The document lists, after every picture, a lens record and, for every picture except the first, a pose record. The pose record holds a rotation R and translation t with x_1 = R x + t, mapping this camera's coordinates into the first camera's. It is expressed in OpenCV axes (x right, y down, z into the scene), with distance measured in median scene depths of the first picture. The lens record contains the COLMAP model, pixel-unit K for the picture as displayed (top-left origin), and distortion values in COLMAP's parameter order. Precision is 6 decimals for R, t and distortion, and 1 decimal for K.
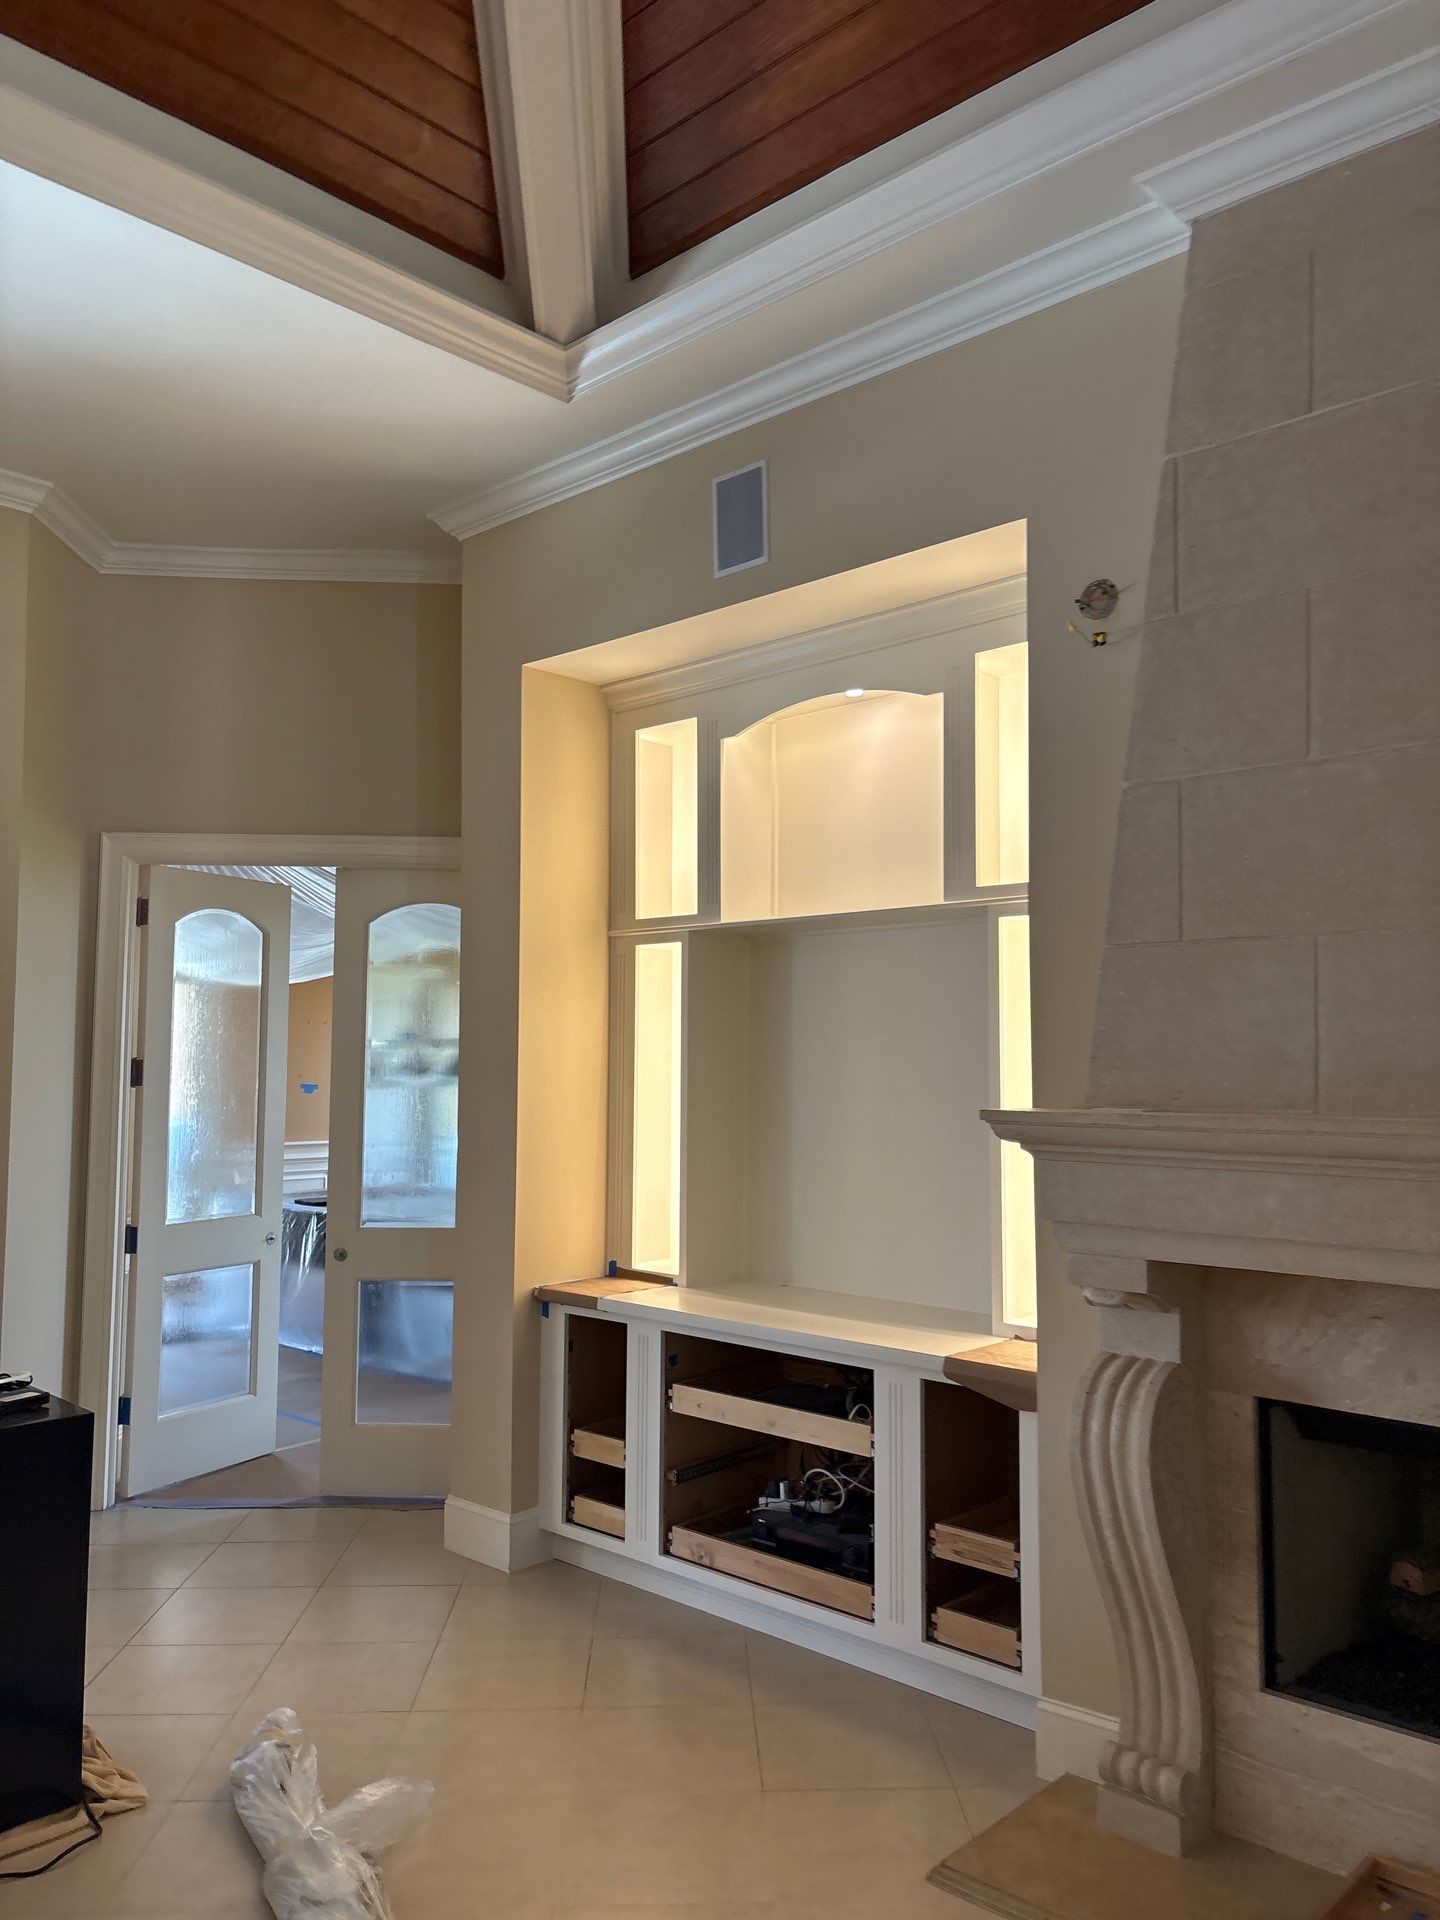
lens RADIAL K [[1428.7, 0, 724.5], [0, 1428.7, 959.3], [0, 0, 1]] dist [0.042378, -0.005804]
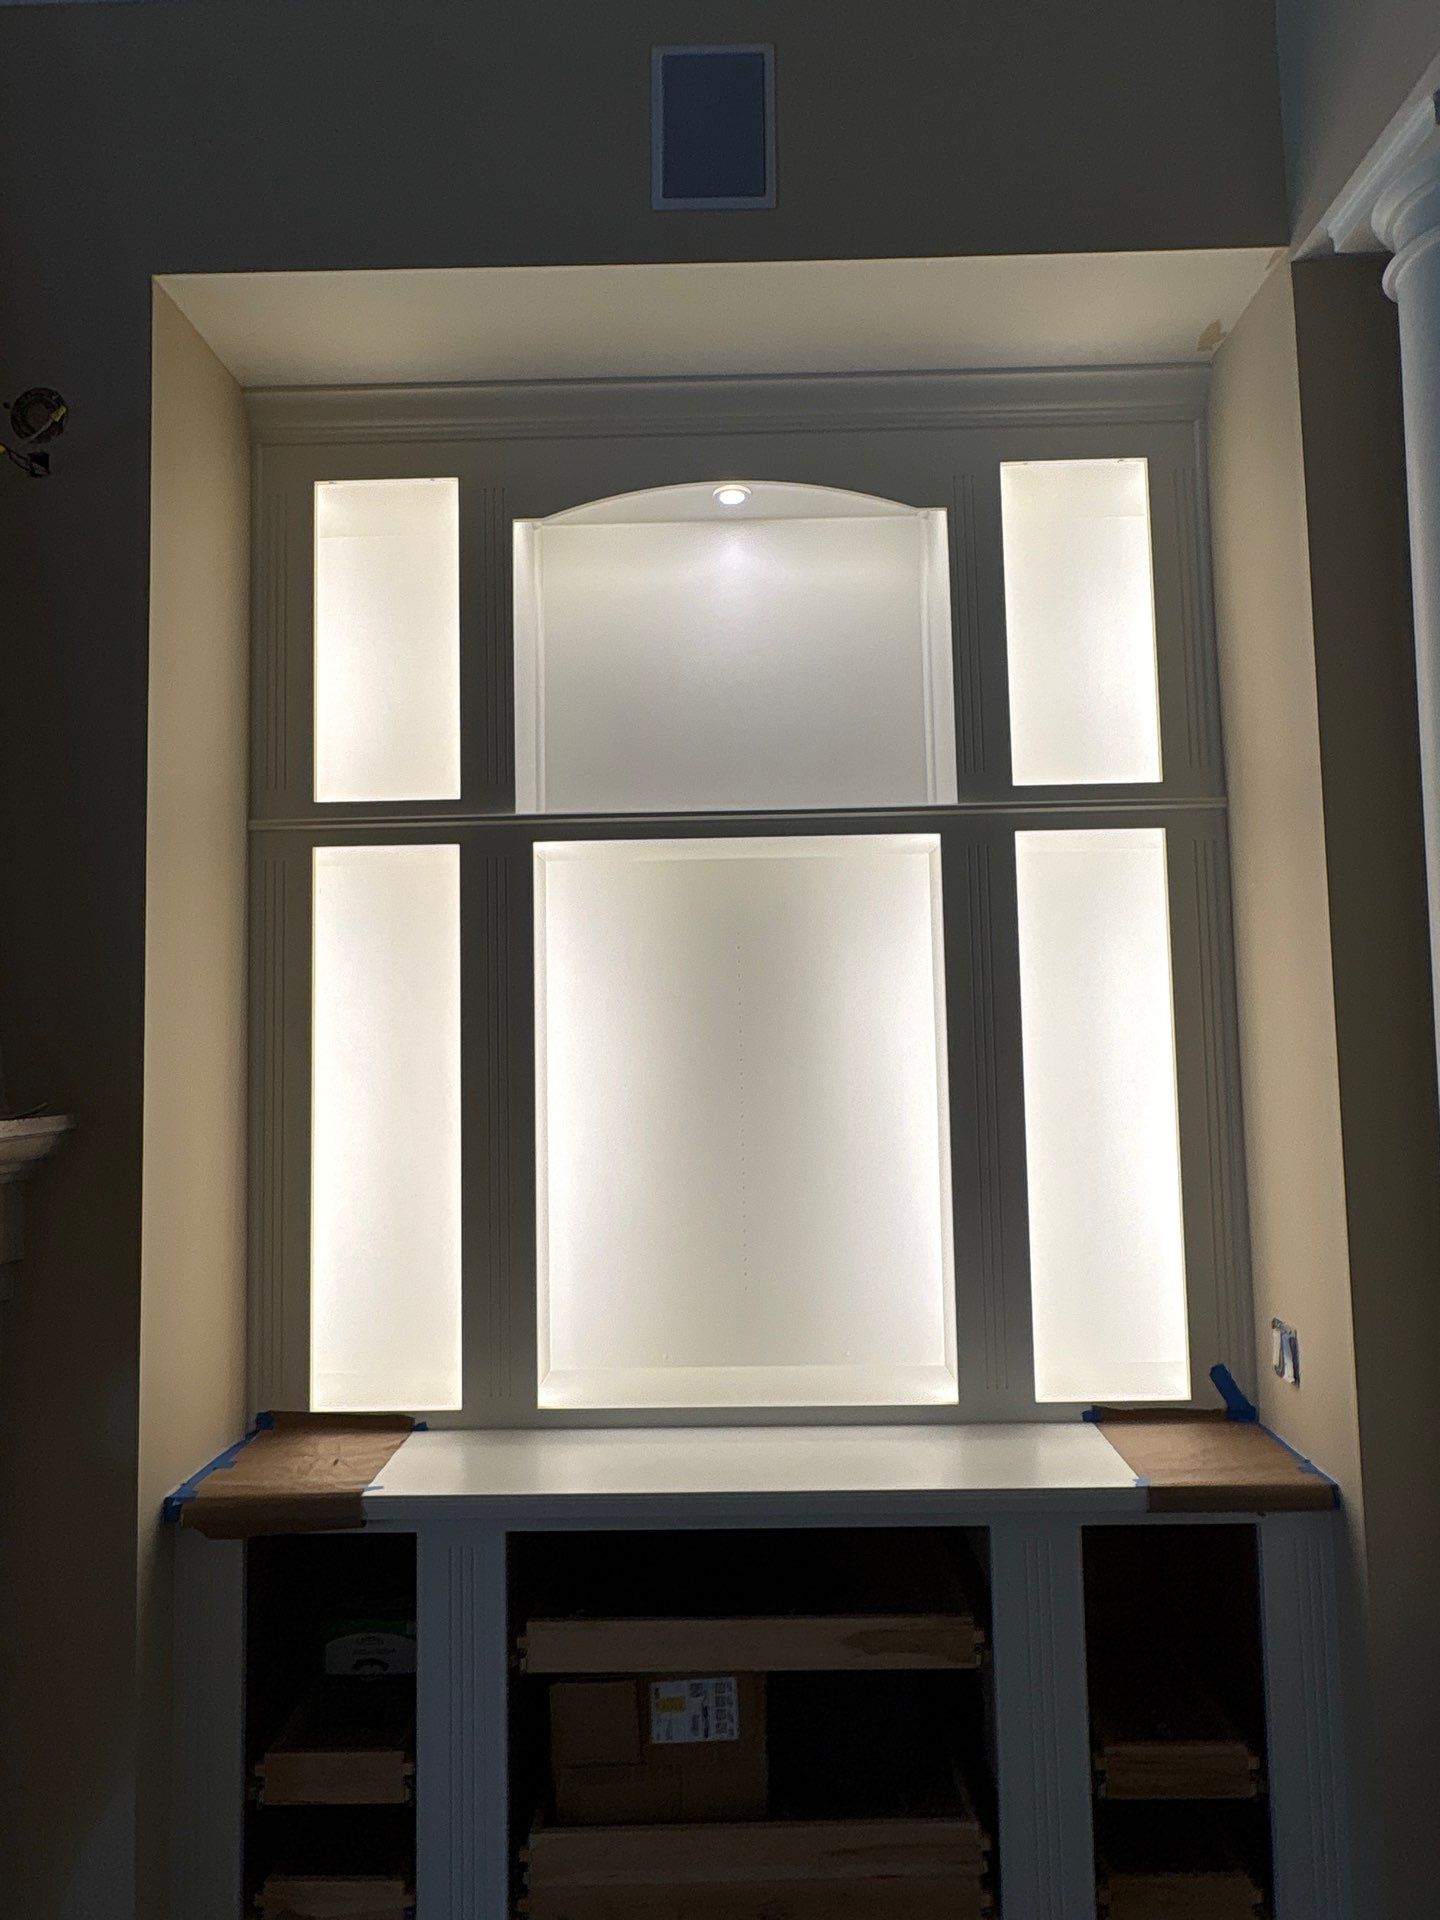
lens RADIAL K [[1220.2, 0, 755.5], [0, 1220.2, 956.6], [0, 0, 1]] dist [-0.018900, 0.030801]
pose [[0.744435, 0.029358, 0.667049, -0.286265], [-0.032588, 0.999440, -0.007619, 0.036085], [-0.666899, -0.016067, 0.744975, 0.574726]]
